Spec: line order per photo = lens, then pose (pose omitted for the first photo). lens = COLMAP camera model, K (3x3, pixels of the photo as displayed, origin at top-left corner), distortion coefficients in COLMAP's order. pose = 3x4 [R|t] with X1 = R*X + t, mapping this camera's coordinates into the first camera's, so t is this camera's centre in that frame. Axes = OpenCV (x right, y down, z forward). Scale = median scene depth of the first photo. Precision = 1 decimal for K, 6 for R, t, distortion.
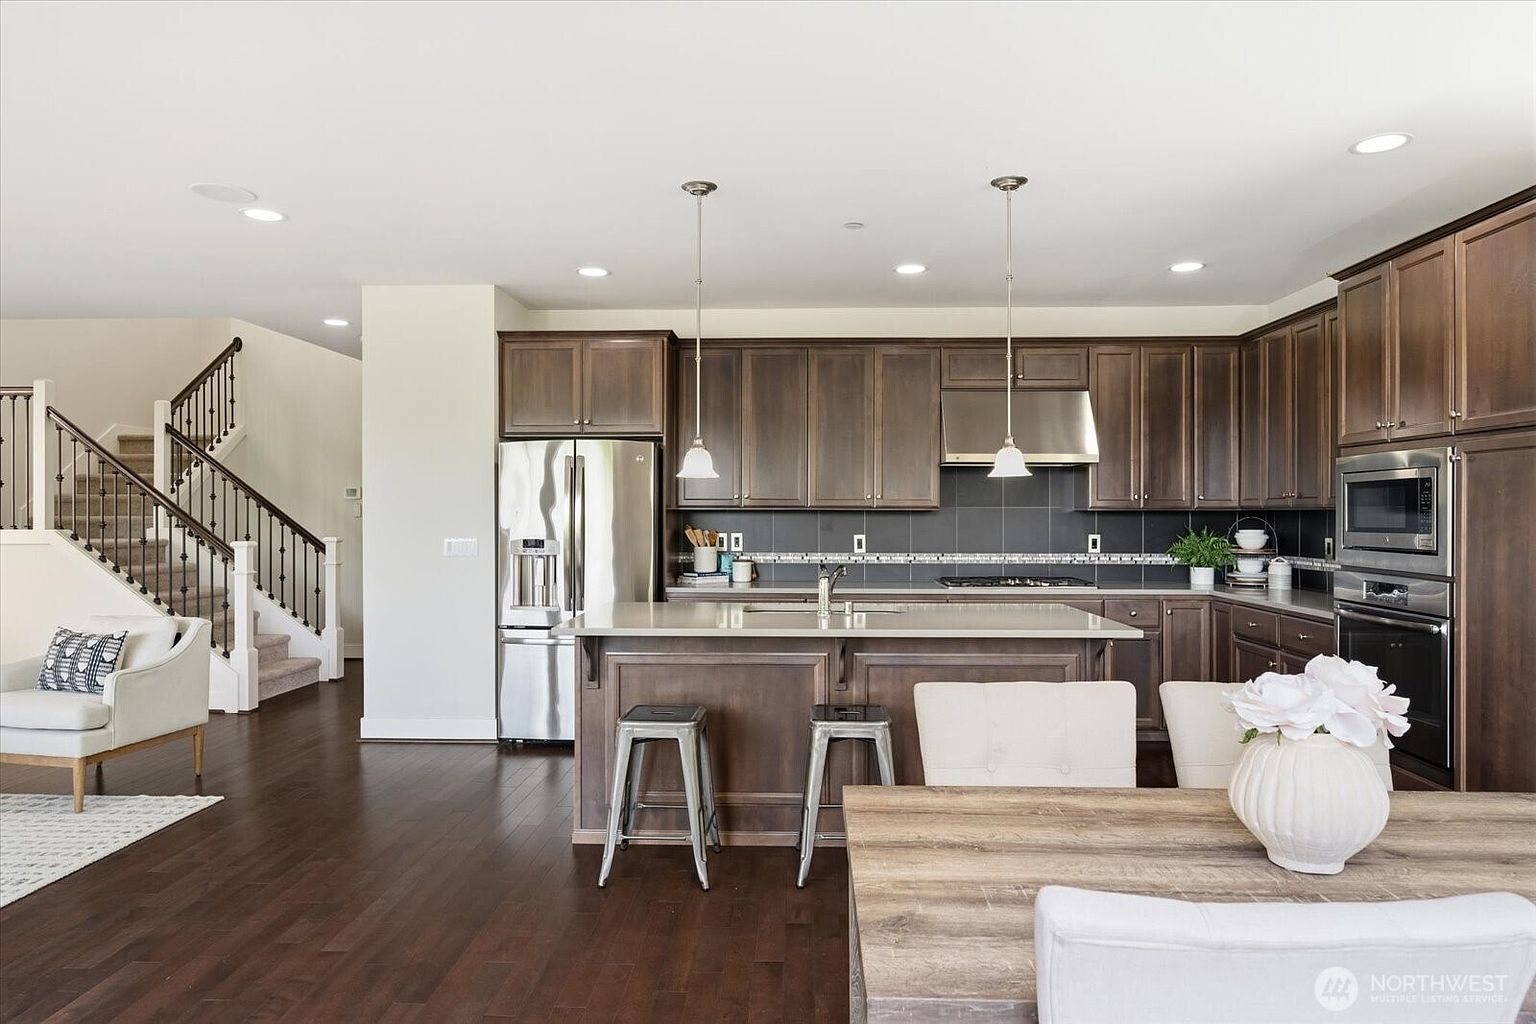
lens RADIAL K [[936.6, 0, 774.7], [0, 936.6, 516.3], [0, 0, 1]] dist [-0.006193, -0.000297]
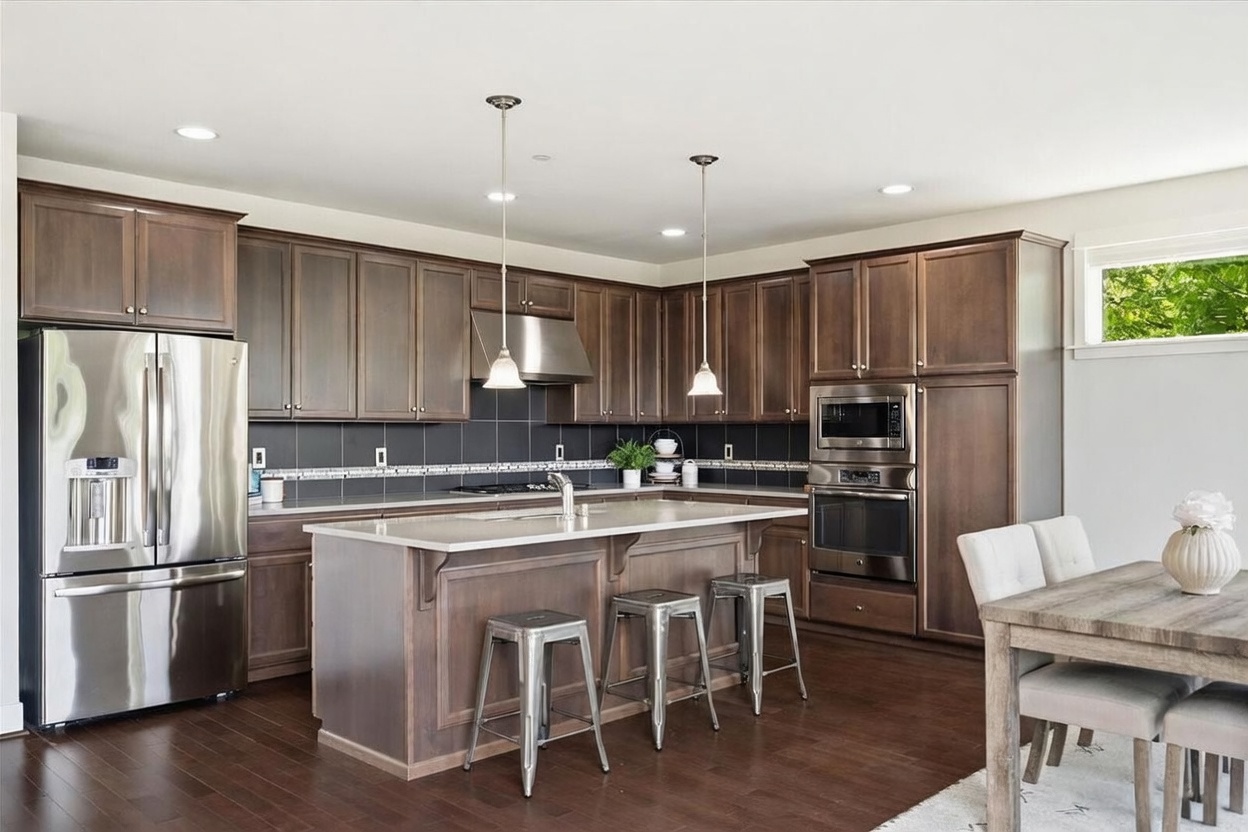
lens RADIAL K [[976.9, 0, 632.0], [0, 976.9, 437.6], [0, 0, 1]] dist [0.004861, -0.012594]
pose [[0.681082, -0.006932, 0.732174, -0.490024], [0.003849, 0.999975, 0.005888, 0.004139], [-0.732197, -0.001192, 0.681092, 0.114205]]
